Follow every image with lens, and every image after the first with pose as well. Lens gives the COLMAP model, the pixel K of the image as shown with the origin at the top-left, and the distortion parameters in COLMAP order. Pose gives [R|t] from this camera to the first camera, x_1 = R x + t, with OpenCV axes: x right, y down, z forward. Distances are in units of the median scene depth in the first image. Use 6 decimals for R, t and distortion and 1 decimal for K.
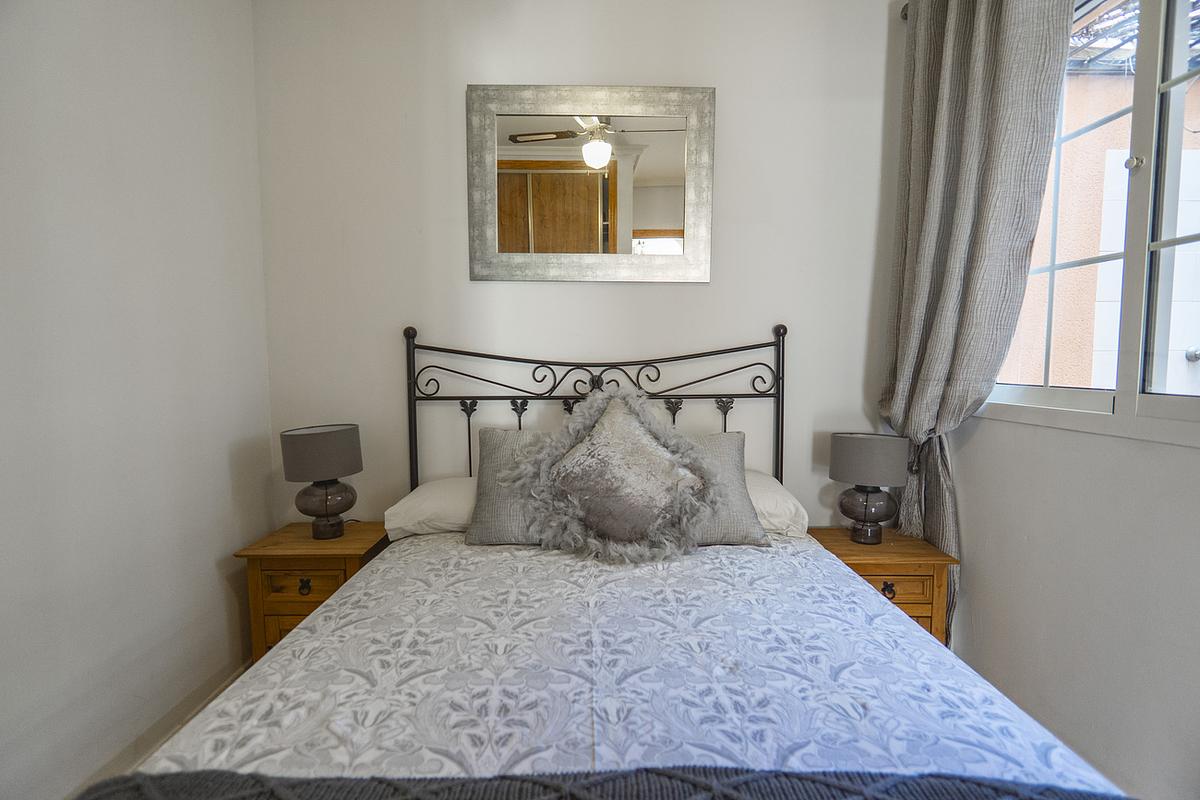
lens RADIAL K [[591.6, 0, 591.0], [0, 591.6, 403.2], [0, 0, 1]] dist [-0.018430, 0.008135]
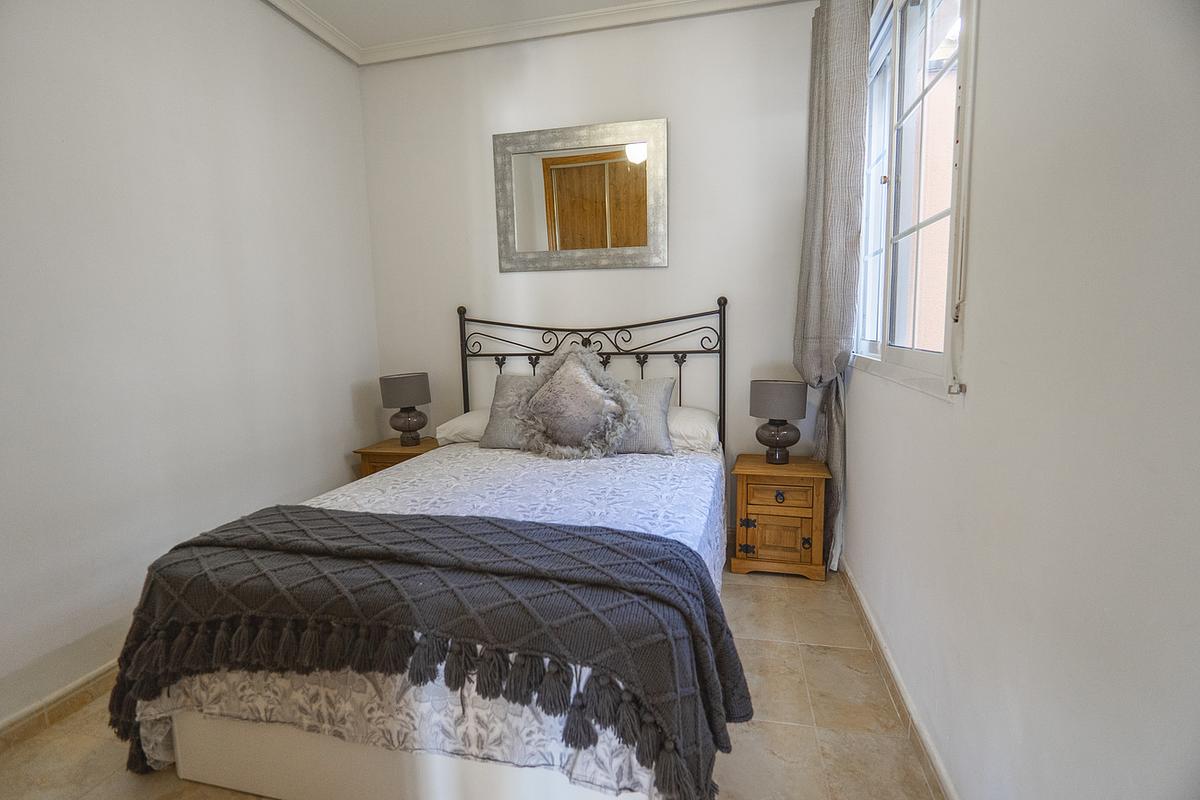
lens RADIAL K [[591.6, 0, 591.0], [0, 591.6, 403.2], [0, 0, 1]] dist [-0.018430, 0.008135]
pose [[0.966823, 0.014823, -0.255016, 0.377615], [0.000264, 0.998256, 0.059026, 0.023813], [0.255446, -0.057135, 0.965134, -0.342440]]
